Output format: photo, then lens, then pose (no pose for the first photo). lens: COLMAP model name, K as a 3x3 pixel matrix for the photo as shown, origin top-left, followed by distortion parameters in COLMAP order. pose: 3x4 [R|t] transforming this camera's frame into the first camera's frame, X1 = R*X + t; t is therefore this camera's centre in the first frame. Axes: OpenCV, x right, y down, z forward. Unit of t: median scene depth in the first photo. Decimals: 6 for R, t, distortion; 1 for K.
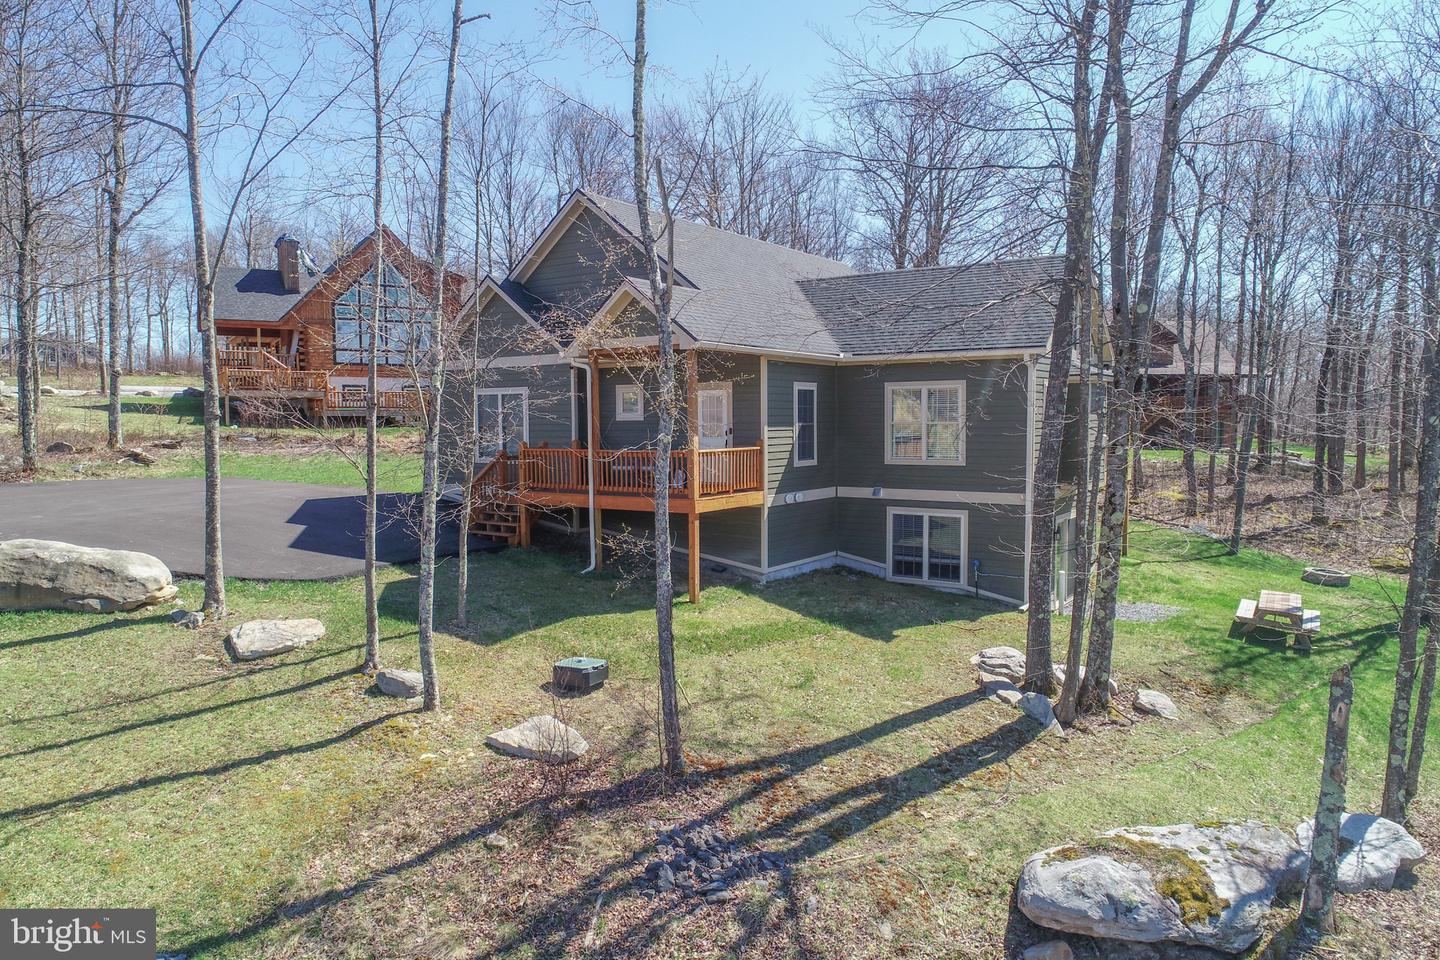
lens RADIAL K [[957.6, 0, 720.0], [0, 957.6, 480.0], [0, 0, 1]] dist [-0.002569, -0.001855]
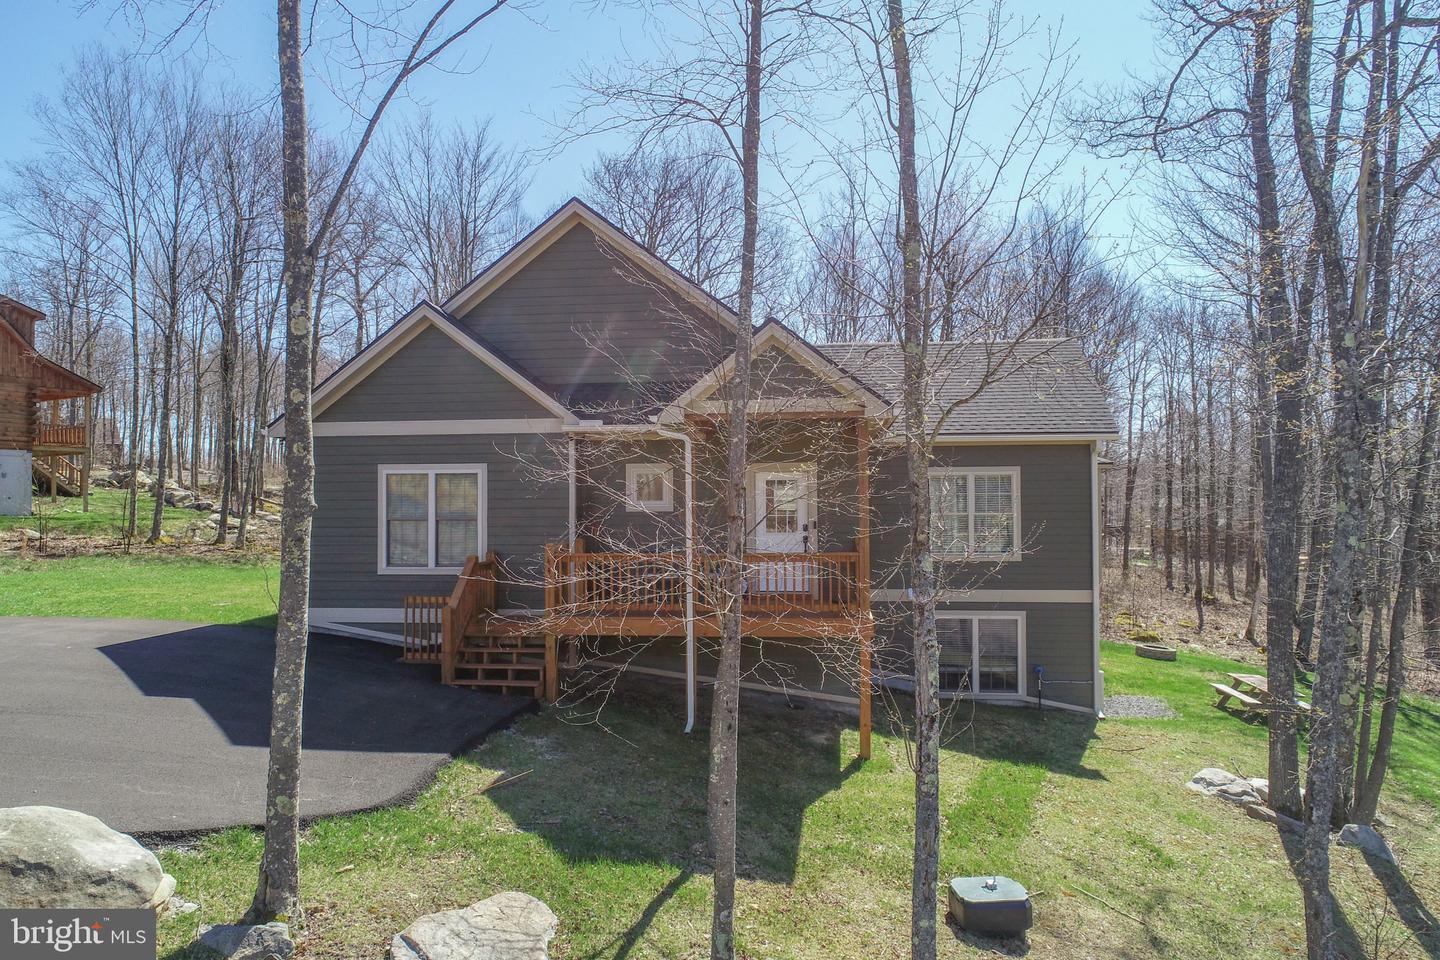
lens RADIAL K [[957.6, 0, 720.0], [0, 957.6, 480.0], [0, 0, 1]] dist [-0.002569, -0.001855]
pose [[0.880577, 0.013542, 0.473710, -0.430992], [0.029196, 0.996143, -0.082750, -0.025407], [-0.473003, 0.086698, 0.876785, 0.346779]]
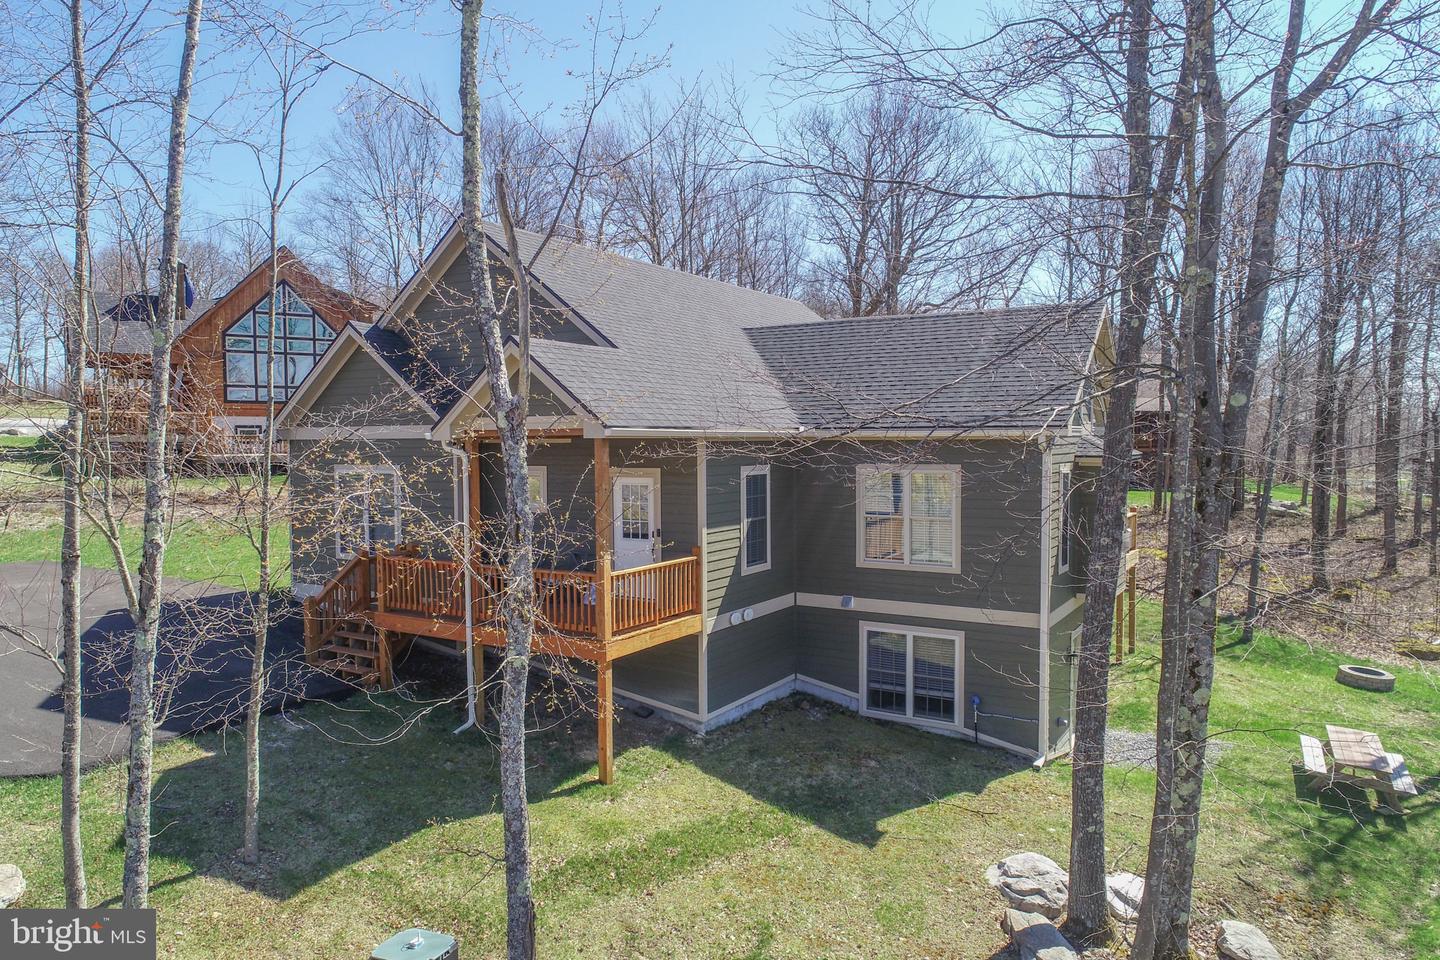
lens RADIAL K [[957.6, 0, 720.0], [0, 957.6, 480.0], [0, 0, 1]] dist [-0.002569, -0.001855]
pose [[0.998495, -0.001257, 0.054831, 0.018302], [0.002370, 0.999793, -0.020228, -0.077898], [-0.054794, 0.020327, 0.998291, 0.235825]]
